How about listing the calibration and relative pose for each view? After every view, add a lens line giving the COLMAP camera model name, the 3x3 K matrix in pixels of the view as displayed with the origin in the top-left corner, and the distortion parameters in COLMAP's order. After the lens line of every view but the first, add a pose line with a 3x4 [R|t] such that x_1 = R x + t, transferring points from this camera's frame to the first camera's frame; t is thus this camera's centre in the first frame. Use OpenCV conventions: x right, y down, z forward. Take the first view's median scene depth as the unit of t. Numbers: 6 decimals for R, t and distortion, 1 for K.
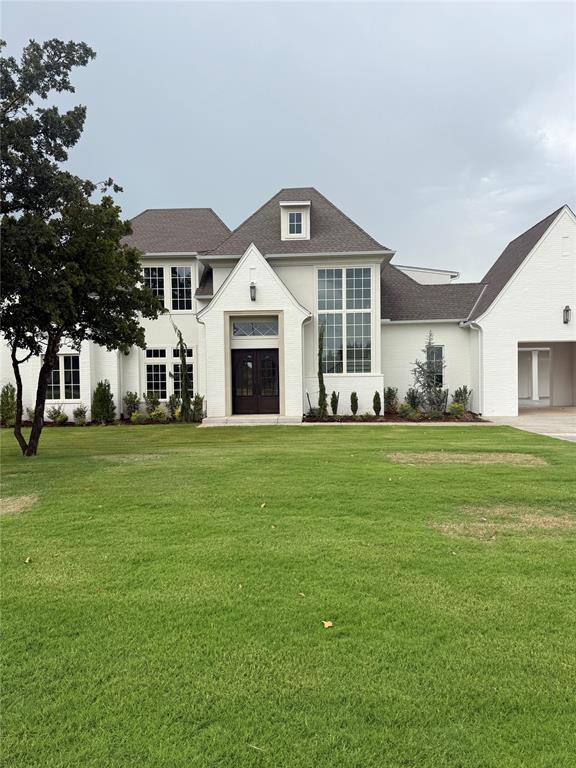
lens RADIAL K [[544.6, 0, 286.2], [0, 544.6, 371.9], [0, 0, 1]] dist [0.082421, -0.081019]
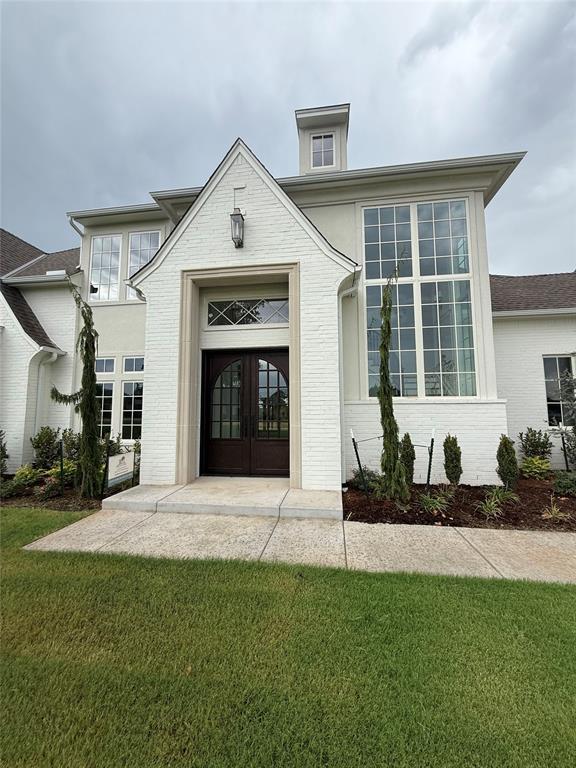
lens RADIAL K [[312.4, 0, 288.0], [0, 312.4, 384.0], [0, 0, 1]] dist [0.000993, 0.000064]
pose [[0.997128, 0.002743, -0.075687, 0.005888], [-0.009499, 0.995983, -0.089040, 0.017496], [0.075139, 0.089503, 0.993148, 0.717931]]
